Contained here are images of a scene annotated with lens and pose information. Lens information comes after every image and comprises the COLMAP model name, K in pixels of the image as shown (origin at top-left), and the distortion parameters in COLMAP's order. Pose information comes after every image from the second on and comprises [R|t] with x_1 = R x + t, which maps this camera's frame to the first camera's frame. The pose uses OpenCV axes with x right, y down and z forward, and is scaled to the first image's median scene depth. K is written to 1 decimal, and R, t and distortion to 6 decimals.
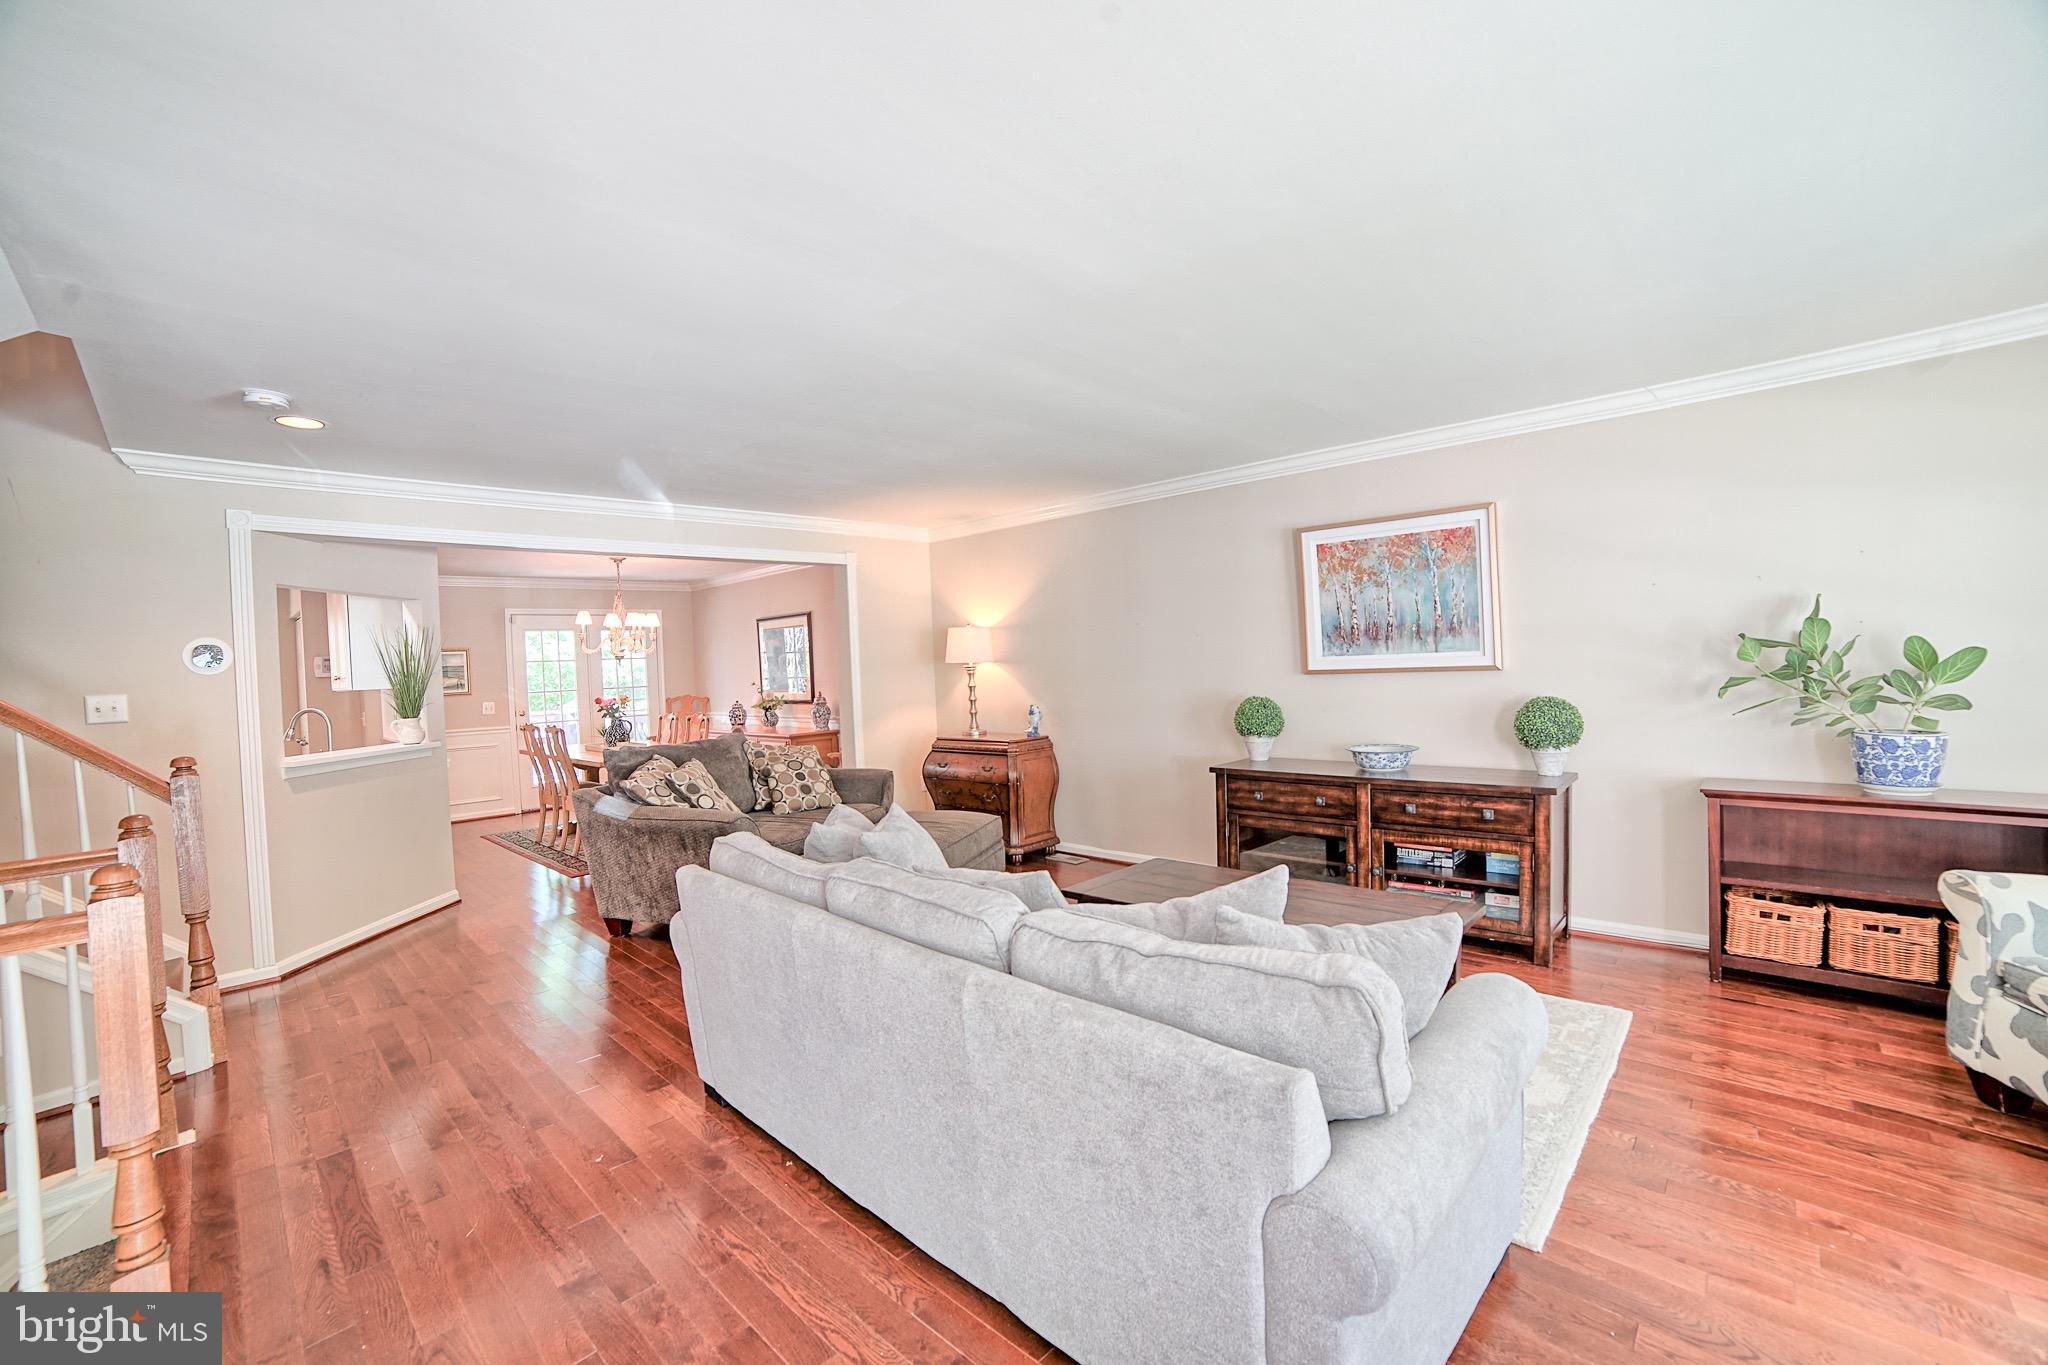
lens RADIAL K [[871.3, 0, 1011.8], [0, 871.3, 677.9], [0, 0, 1]] dist [-0.102710, 0.038148]
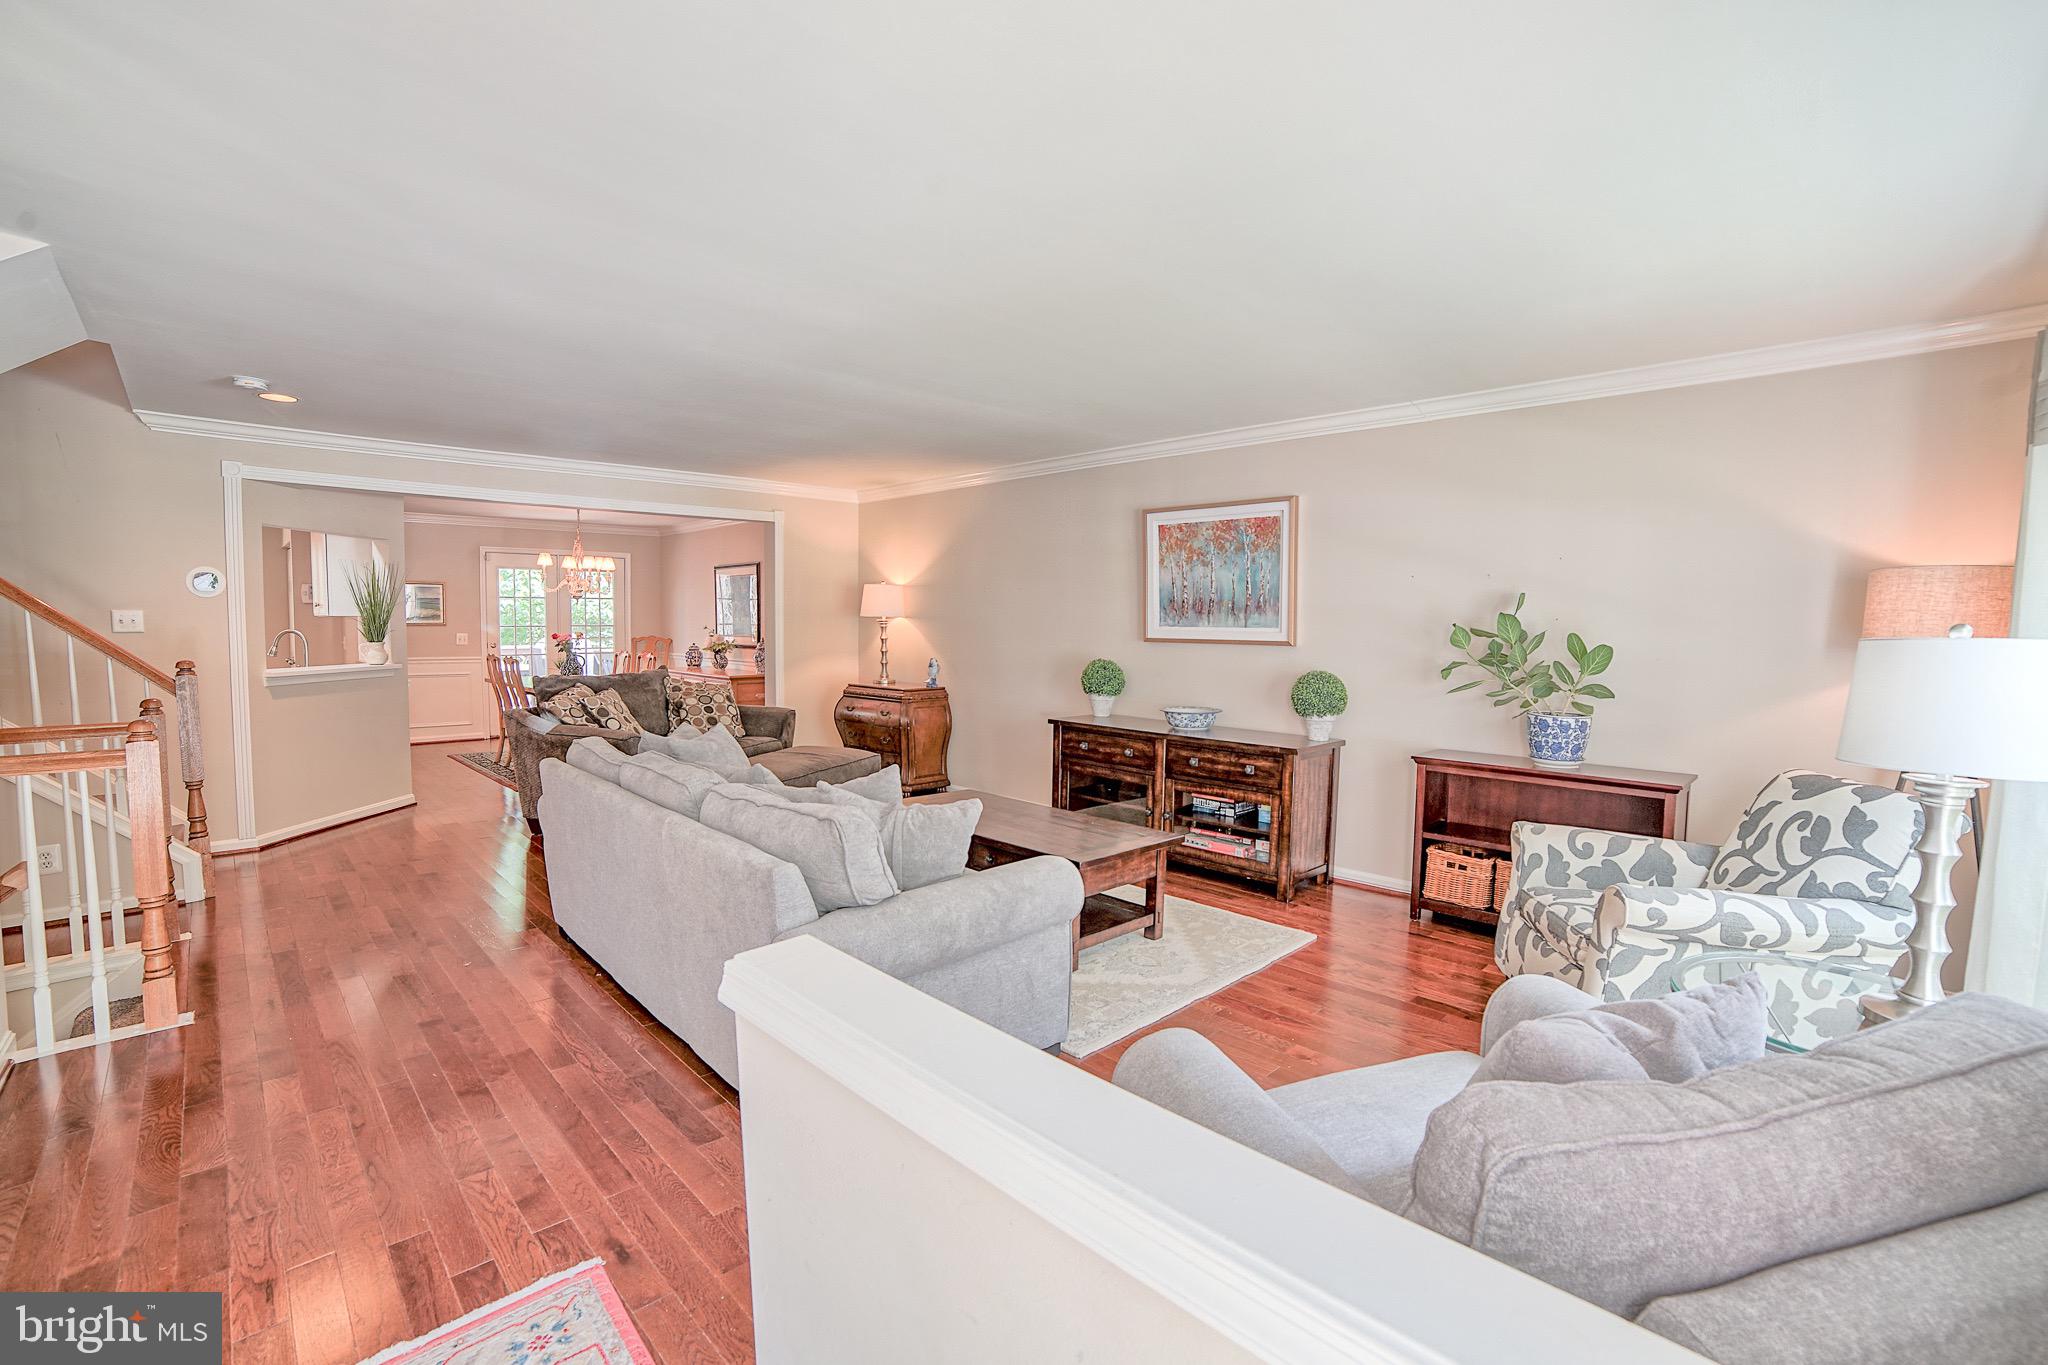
lens RADIAL K [[949.2, 0, 1024.0], [0, 949.2, 682.5], [0, 0, 1]] dist [-0.102895, 0.040994]
pose [[0.997737, 0.052916, -0.041471, 0.261059], [-0.050876, 0.997513, 0.048779, -0.003412], [0.043949, -0.046559, 0.997948, -0.251991]]
